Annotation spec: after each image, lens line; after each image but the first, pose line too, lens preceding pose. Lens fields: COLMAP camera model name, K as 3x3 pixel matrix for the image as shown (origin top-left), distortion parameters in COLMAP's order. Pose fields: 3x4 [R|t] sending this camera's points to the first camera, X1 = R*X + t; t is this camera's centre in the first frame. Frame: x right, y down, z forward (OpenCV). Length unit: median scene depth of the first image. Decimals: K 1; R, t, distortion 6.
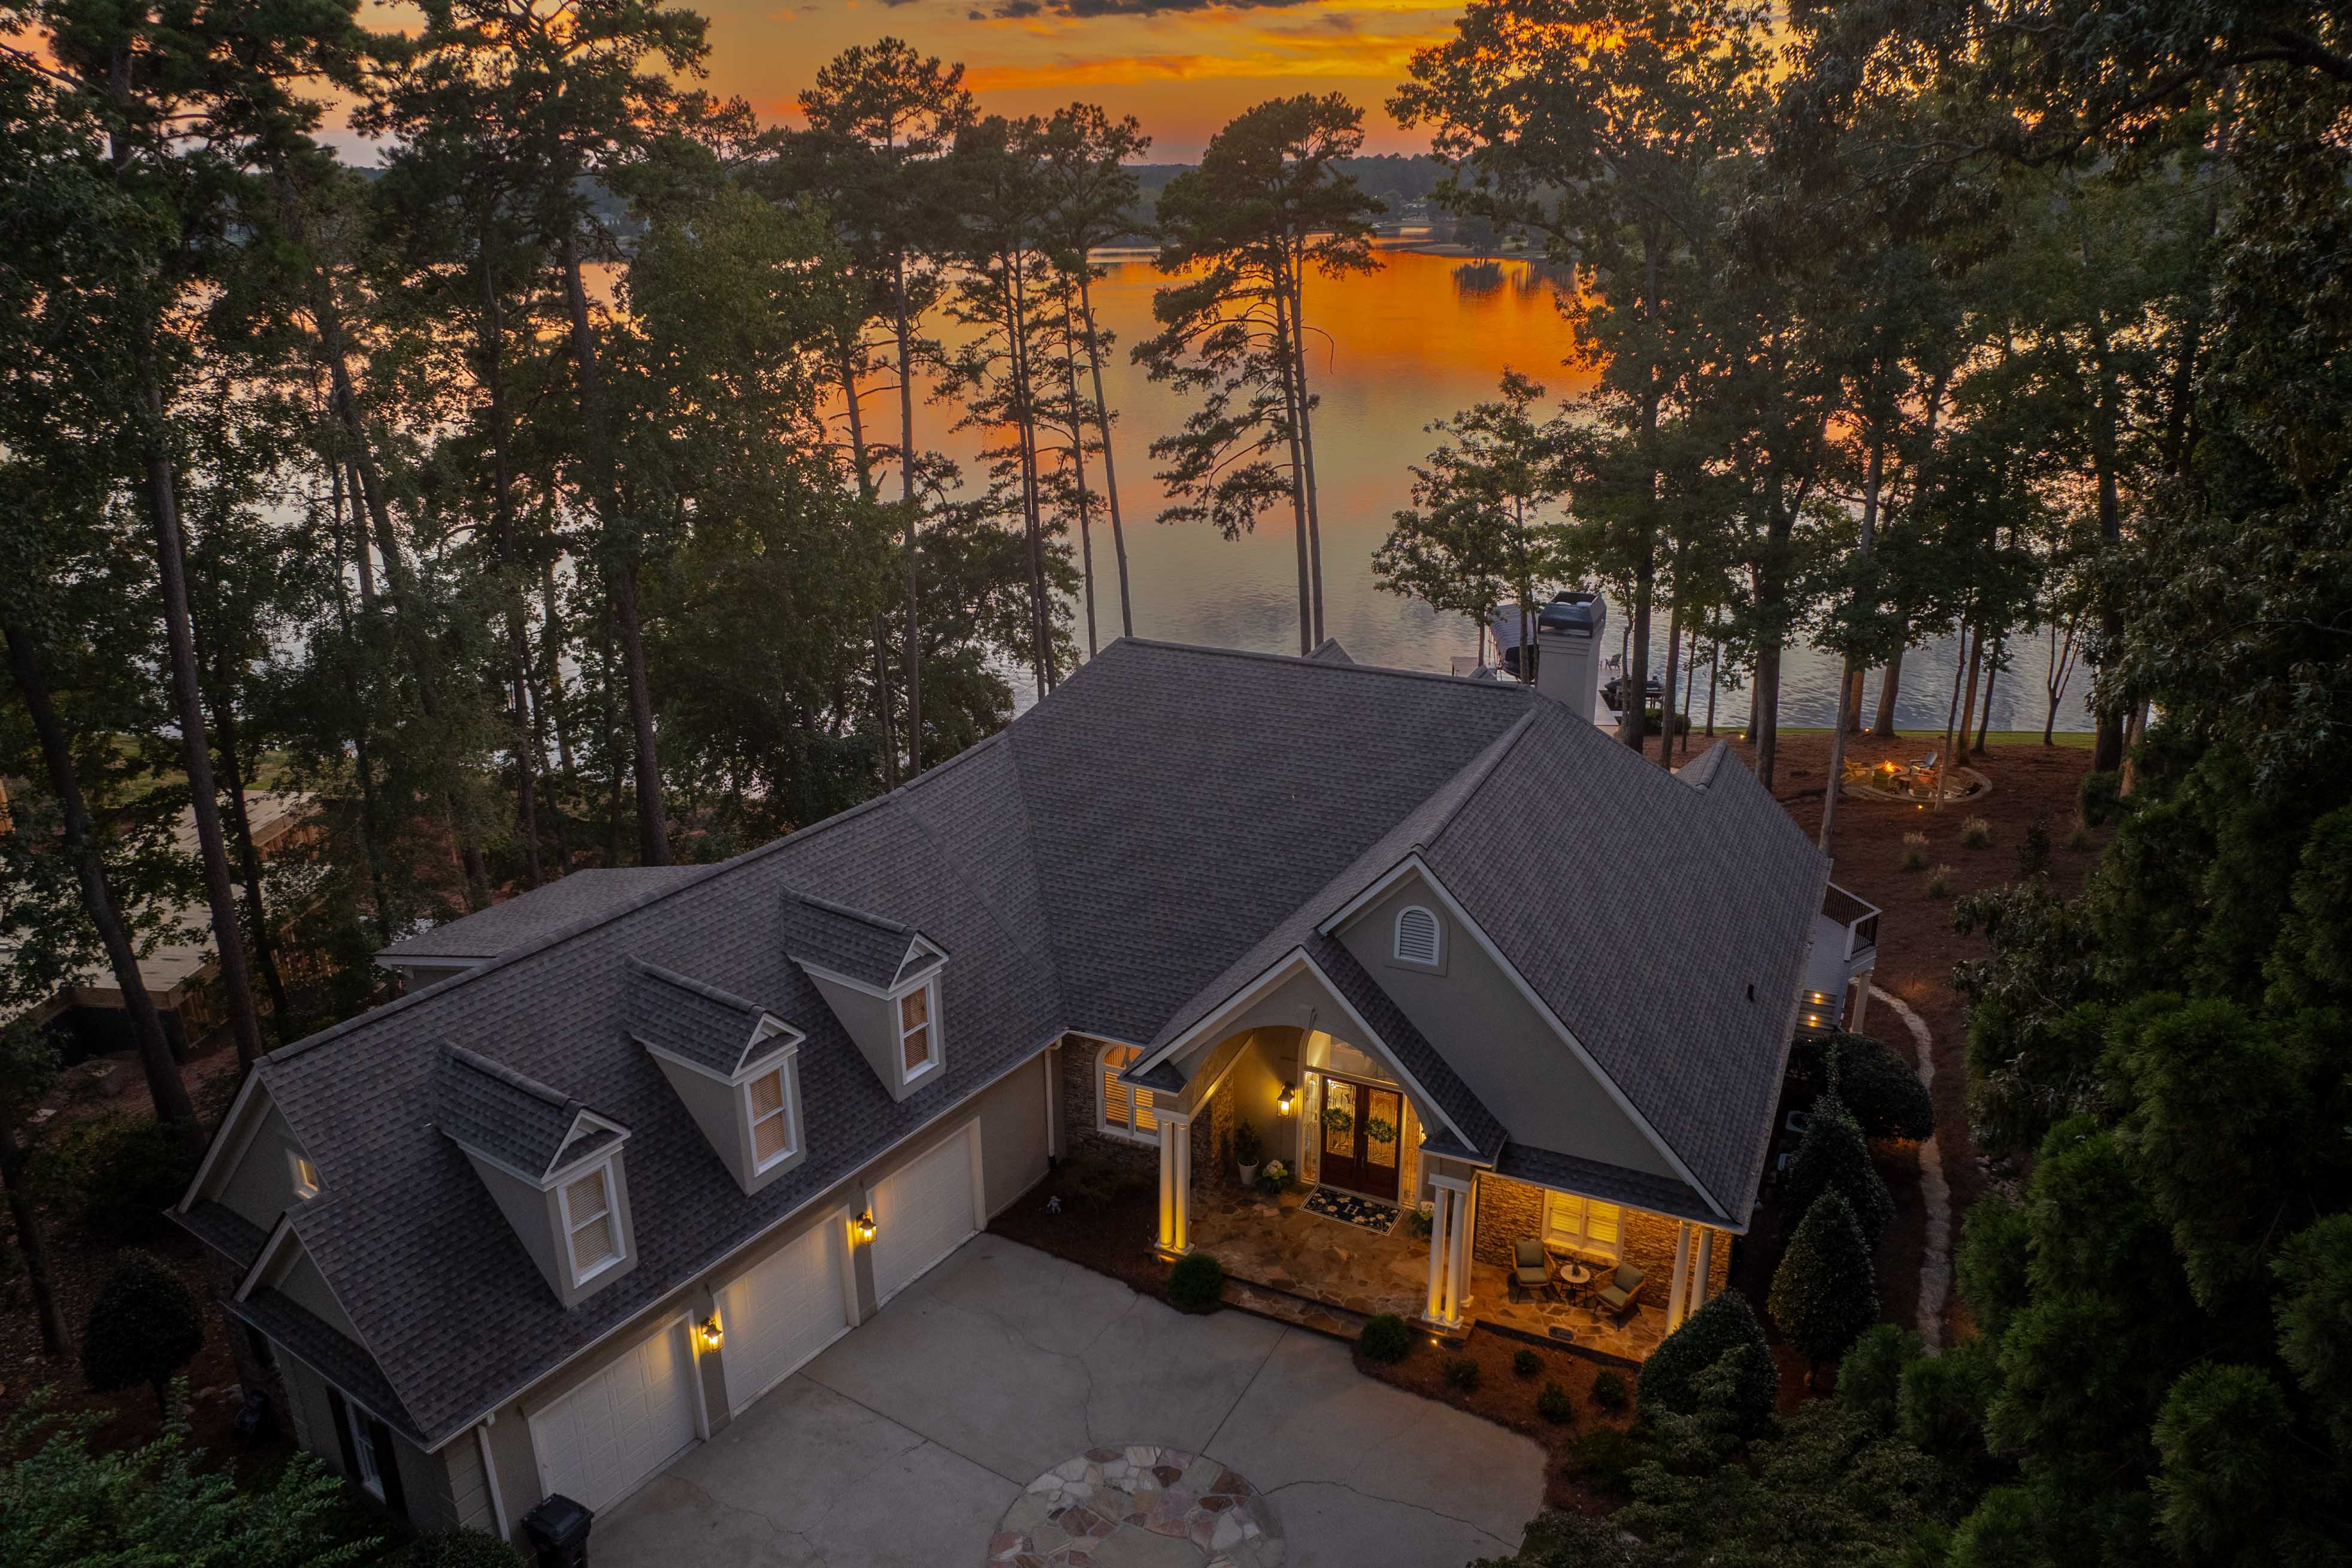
lens RADIAL K [[1635.8, 0, 1176.0], [0, 1635.8, 784.0], [0, 0, 1]] dist [-0.044830, 0.000251]
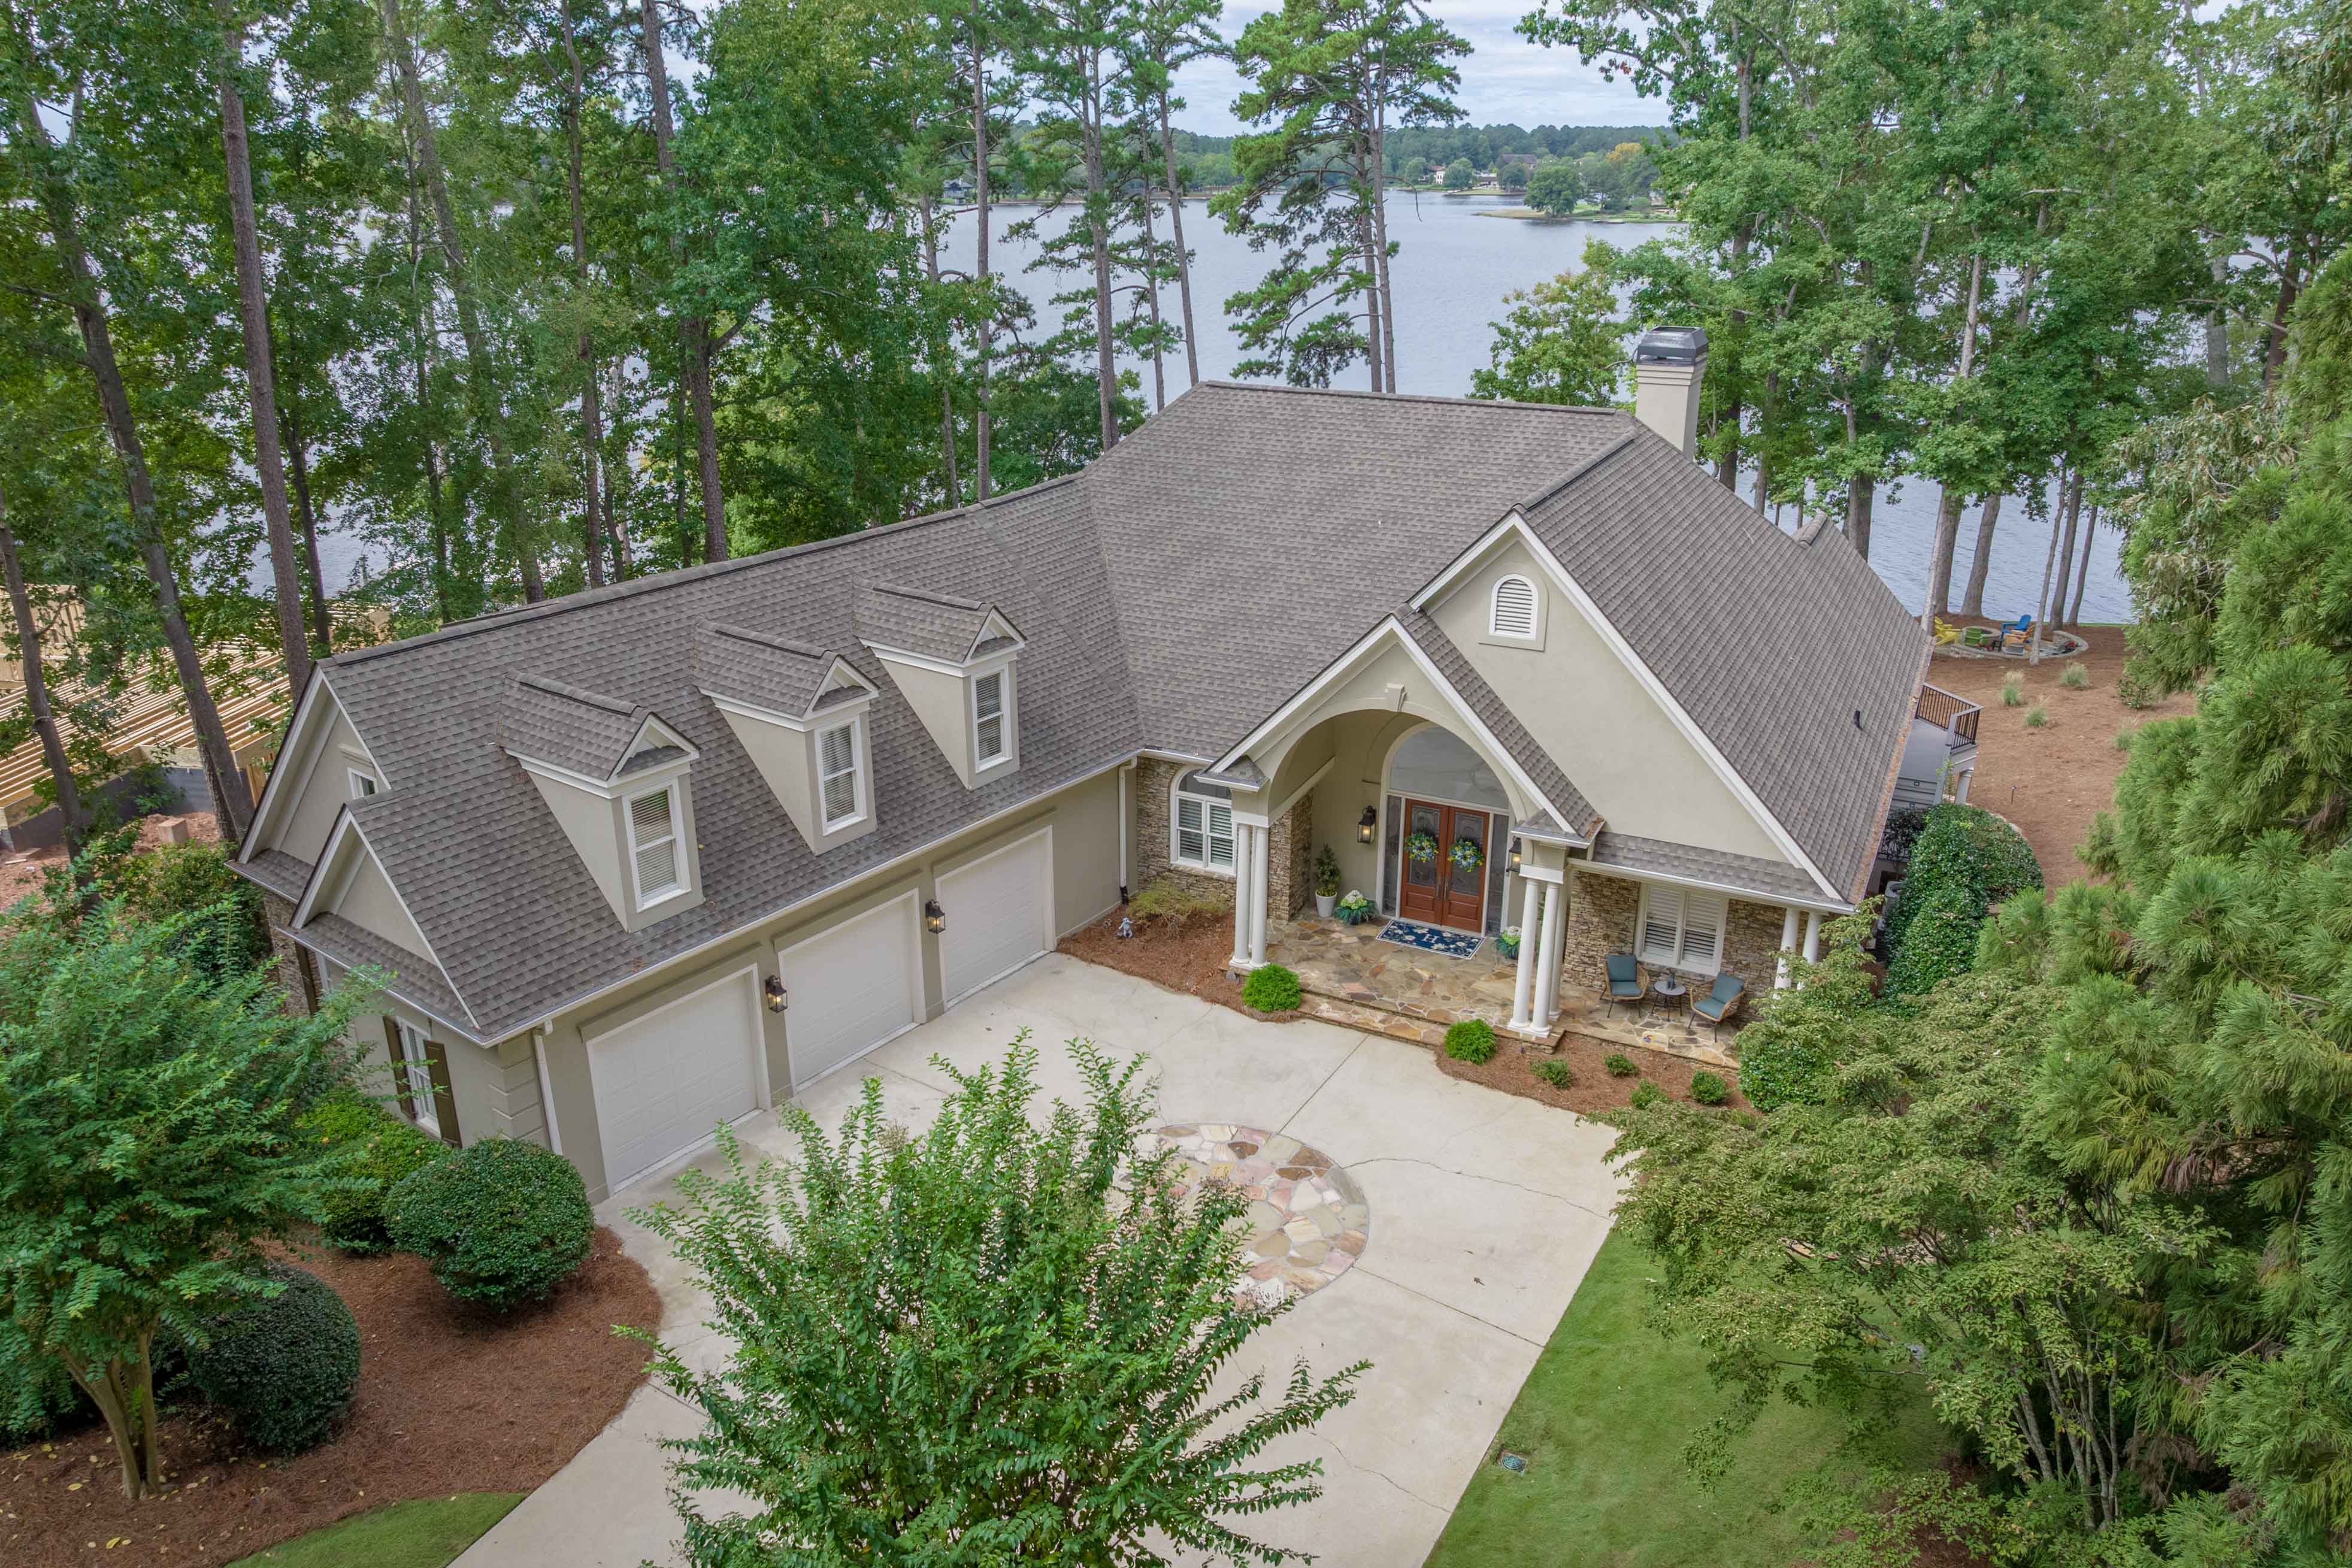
lens RADIAL K [[1633.2, 0, 1169.8], [0, 1633.2, 775.1], [0, 0, 1]] dist [-0.041483, -0.000175]
pose [[0.999039, 0.019750, -0.039125, -0.006061], [-0.019156, 0.999697, 0.015480, 0.074708], [0.039419, -0.014716, 0.999114, 0.015042]]
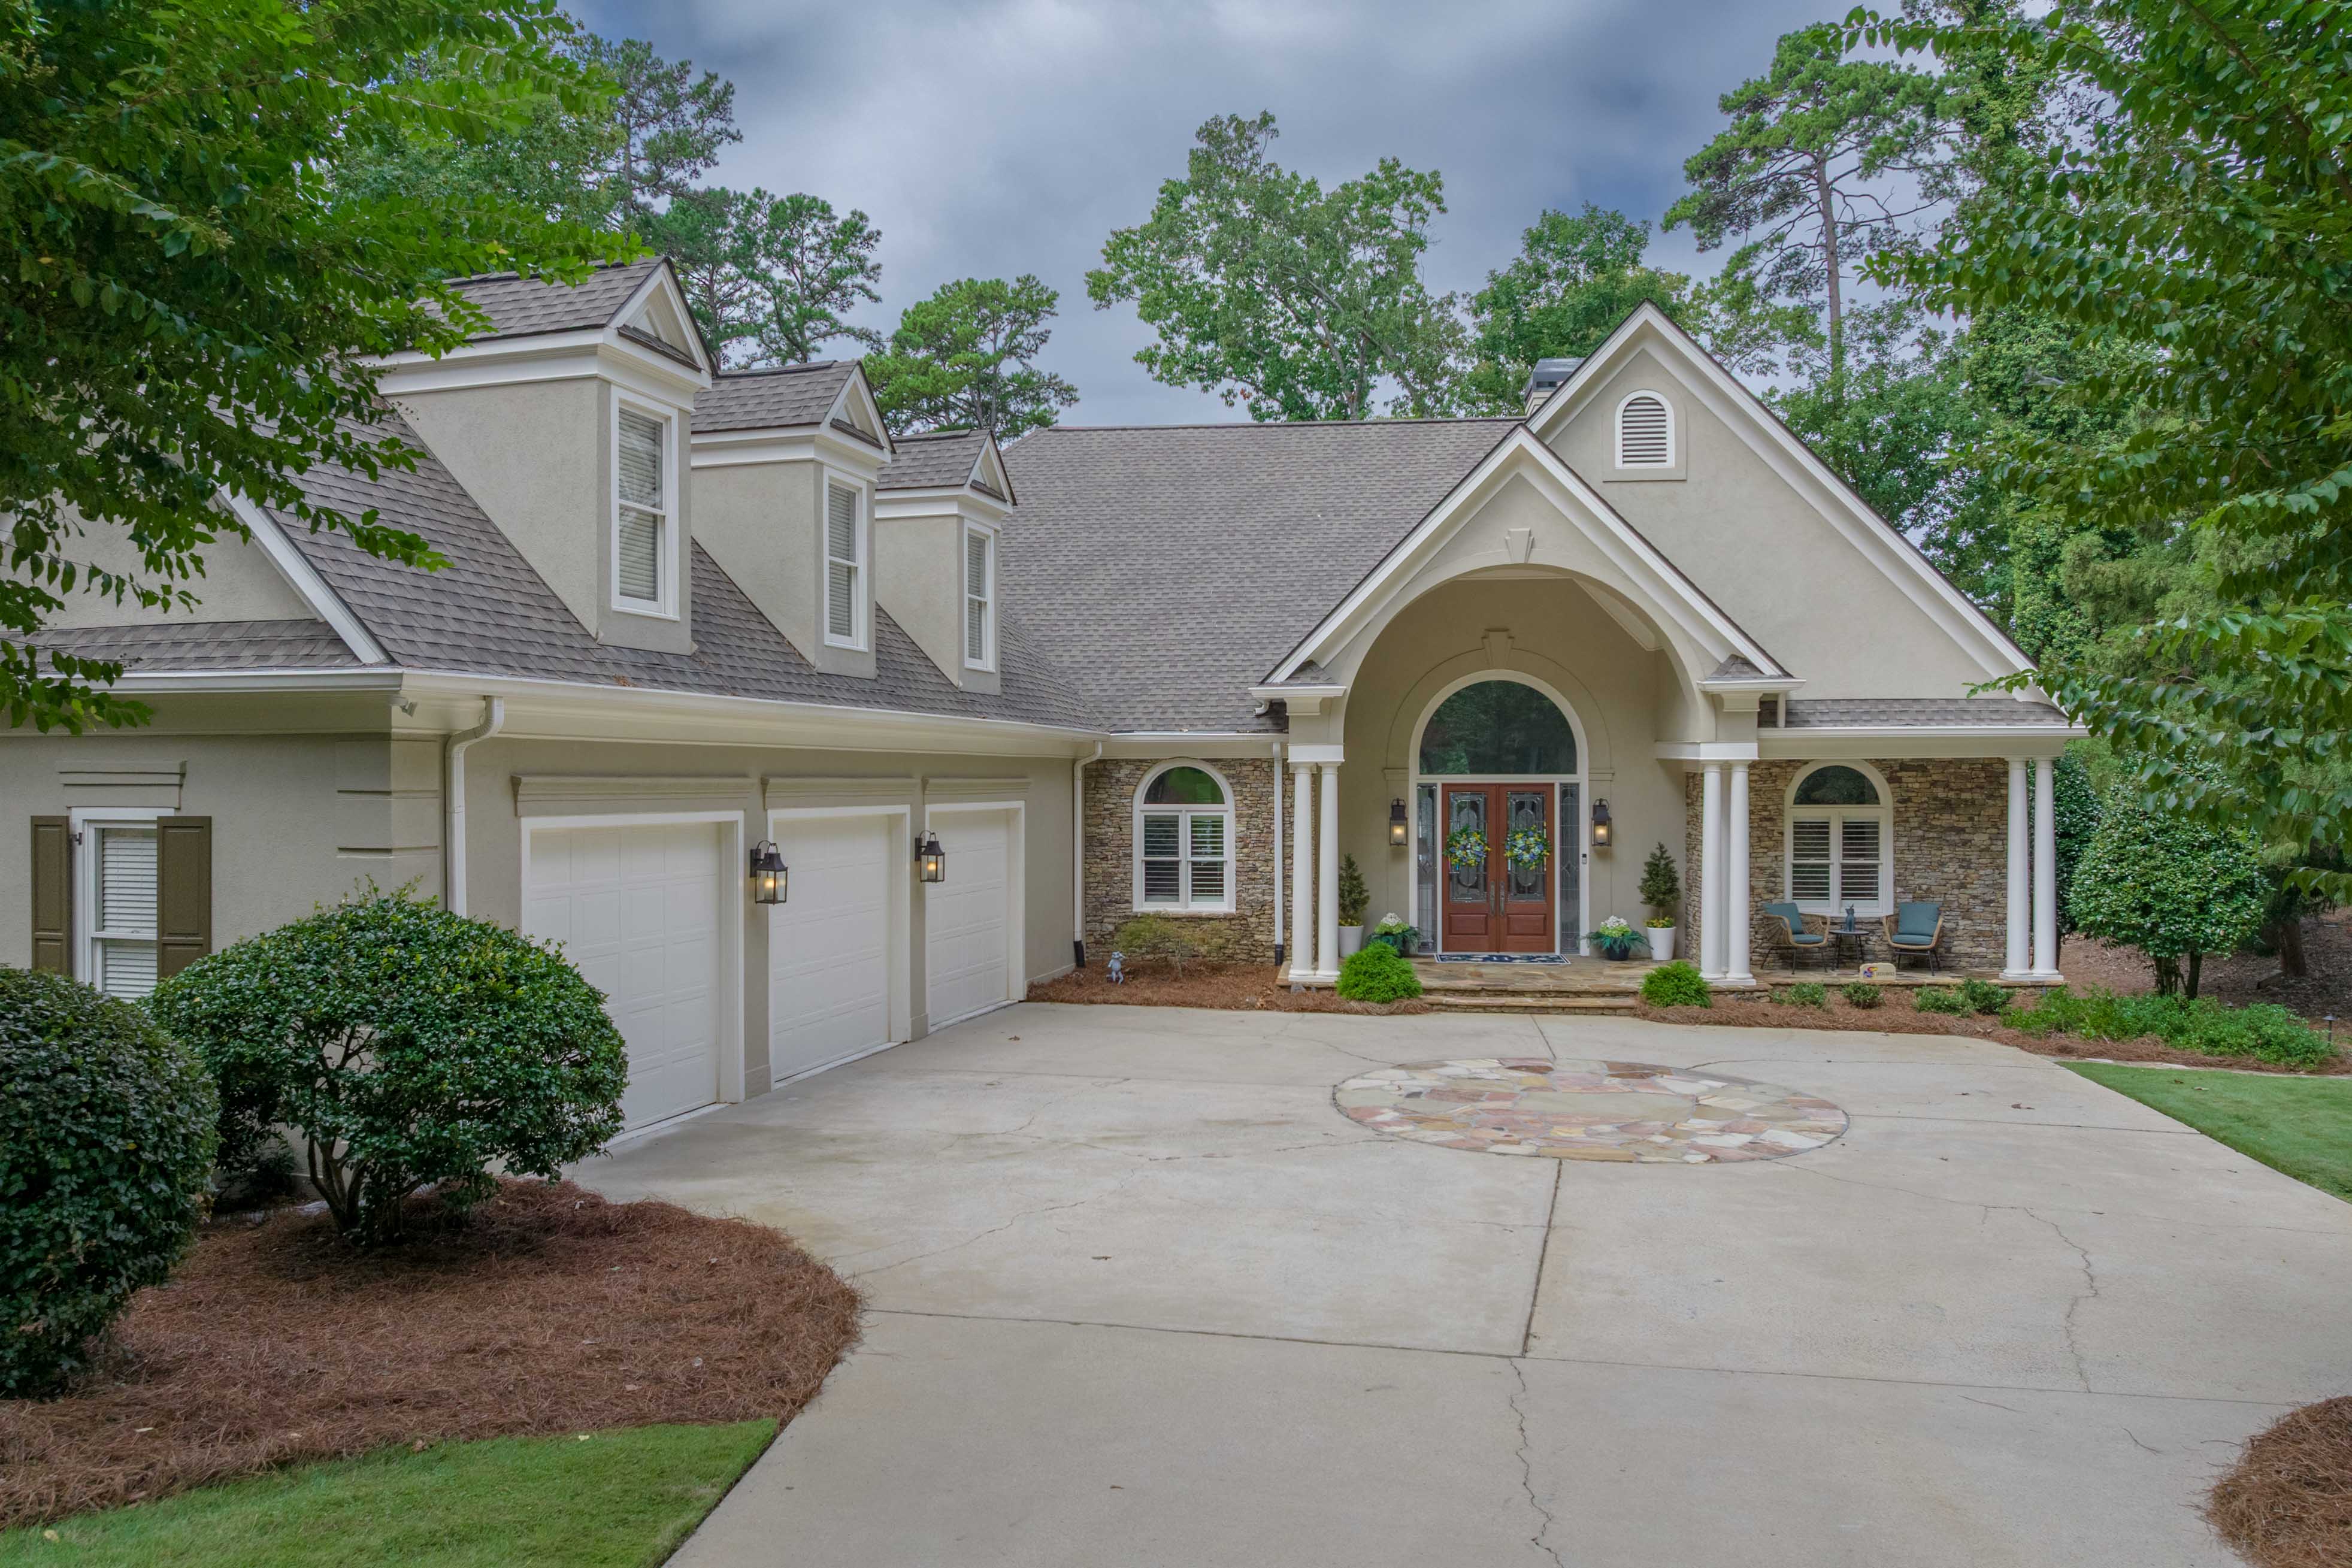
lens RADIAL K [[1635.8, 0, 1176.0], [0, 1635.8, 784.0], [0, 0, 1]] dist [-0.044830, 0.000251]
pose [[0.949869, 0.000768, 0.312648, -0.129904], [0.103875, 0.942416, -0.317903, 0.199500], [-0.294889, 0.334442, 0.895092, 0.176534]]
